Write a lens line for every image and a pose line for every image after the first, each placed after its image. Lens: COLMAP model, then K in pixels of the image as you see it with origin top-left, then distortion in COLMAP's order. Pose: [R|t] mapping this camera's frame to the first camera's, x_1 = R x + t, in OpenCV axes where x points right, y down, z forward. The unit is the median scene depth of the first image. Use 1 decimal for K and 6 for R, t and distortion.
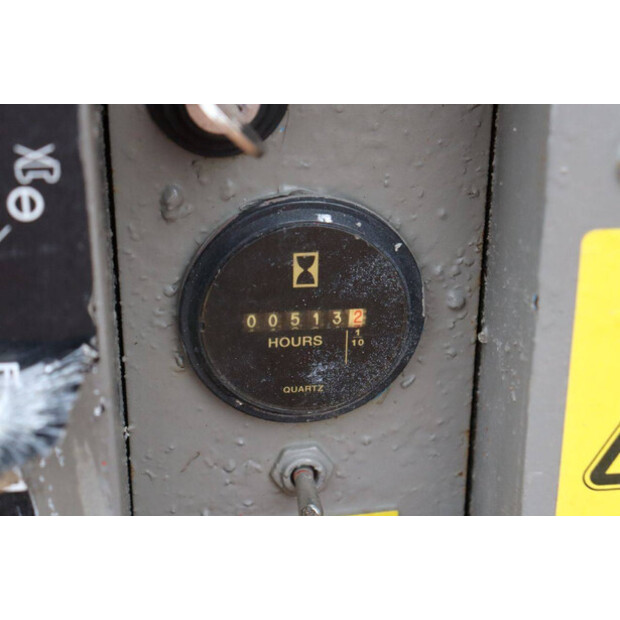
lens RADIAL K [[1202.1, 0, 310.0], [0, 1202.1, 310.0], [0, 0, 1]] dist [0.042421, 0.187729]
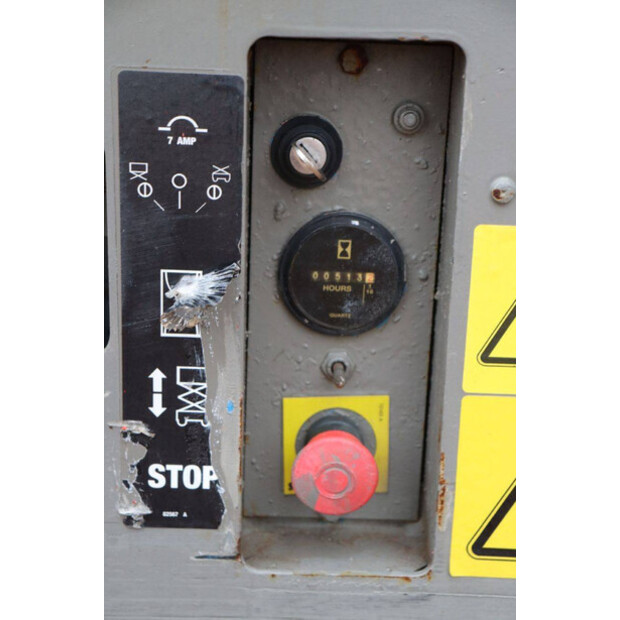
lens RADIAL K [[969.1, 0, 310.0], [0, 969.1, 310.0], [0, 0, 1]] dist [-0.000751, 0.003725]
pose [[0.994716, 0.063828, -0.080413, 0.072843], [-0.072377, 0.991478, -0.108318, 0.236066], [0.072814, 0.113566, 0.990859, -0.554717]]
